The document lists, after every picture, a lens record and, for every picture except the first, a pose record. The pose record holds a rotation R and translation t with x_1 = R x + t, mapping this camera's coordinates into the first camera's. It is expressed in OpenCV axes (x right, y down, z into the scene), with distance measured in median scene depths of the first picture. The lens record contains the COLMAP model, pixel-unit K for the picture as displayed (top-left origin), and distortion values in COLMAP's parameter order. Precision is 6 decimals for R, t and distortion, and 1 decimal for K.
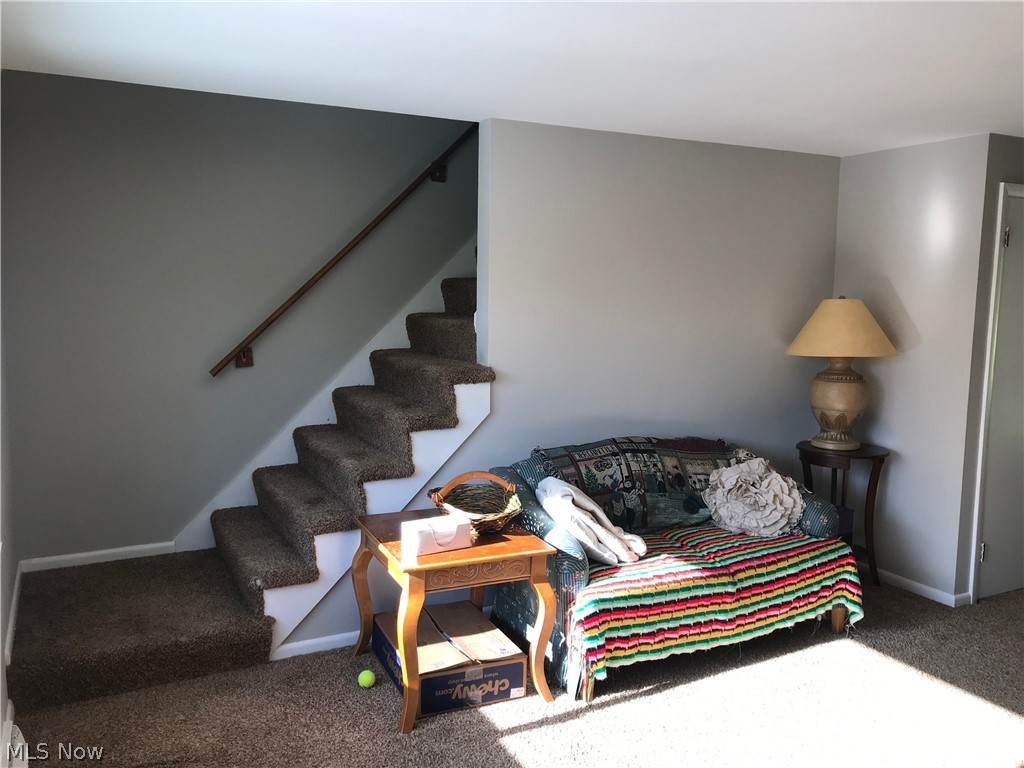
lens RADIAL K [[801.7, 0, 512.0], [0, 801.7, 384.0], [0, 0, 1]] dist [0.006047, 0.000143]
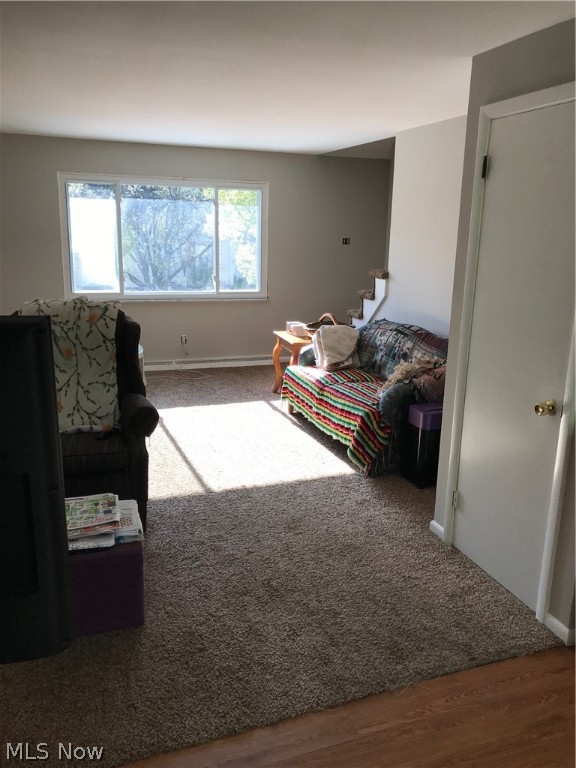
lens RADIAL K [[601.3, 0, 288.0], [0, 601.3, 384.0], [0, 0, 1]] dist [0.006047, 0.000143]
pose [[-0.101812, 0.241802, -0.964969, 1.495817], [-0.134243, 0.957798, 0.254169, -0.101521], [0.985704, 0.155417, -0.065055, 0.958484]]
